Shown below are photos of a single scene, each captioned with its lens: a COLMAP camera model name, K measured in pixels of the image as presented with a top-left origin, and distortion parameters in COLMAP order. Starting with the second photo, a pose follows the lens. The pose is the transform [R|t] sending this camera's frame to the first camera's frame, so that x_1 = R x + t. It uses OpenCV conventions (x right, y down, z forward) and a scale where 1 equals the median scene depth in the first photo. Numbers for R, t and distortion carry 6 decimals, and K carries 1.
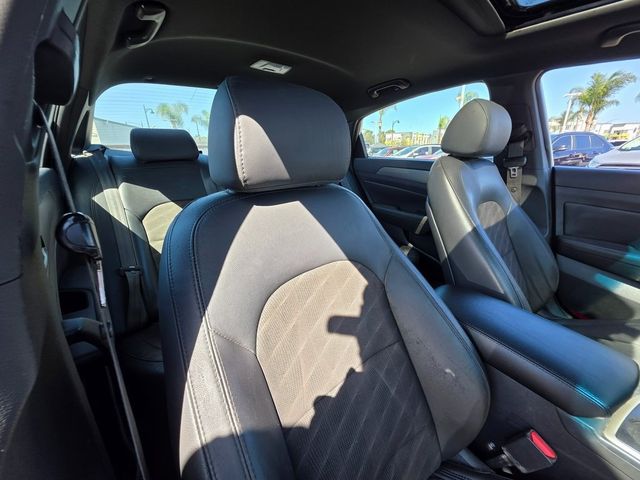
lens RADIAL K [[254.9, 0, 321.9], [0, 254.9, 241.0], [0, 0, 1]] dist [0.003398, -0.000409]
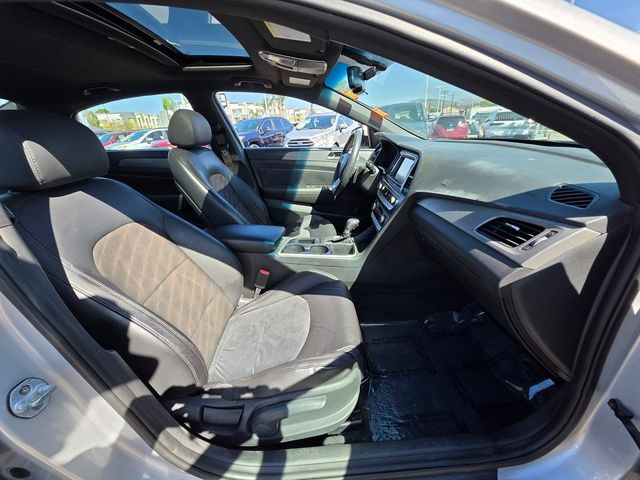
lens RADIAL K [[254.9, 0, 324.9], [0, 254.9, 243.0], [0, 0, 1]] dist [0.003398, -0.000409]
pose [[0.618911, -0.342835, 0.706692, -0.192076], [0.293022, 0.935541, 0.197232, 0.132375], [-0.728758, 0.085007, 0.679475, -0.541061]]
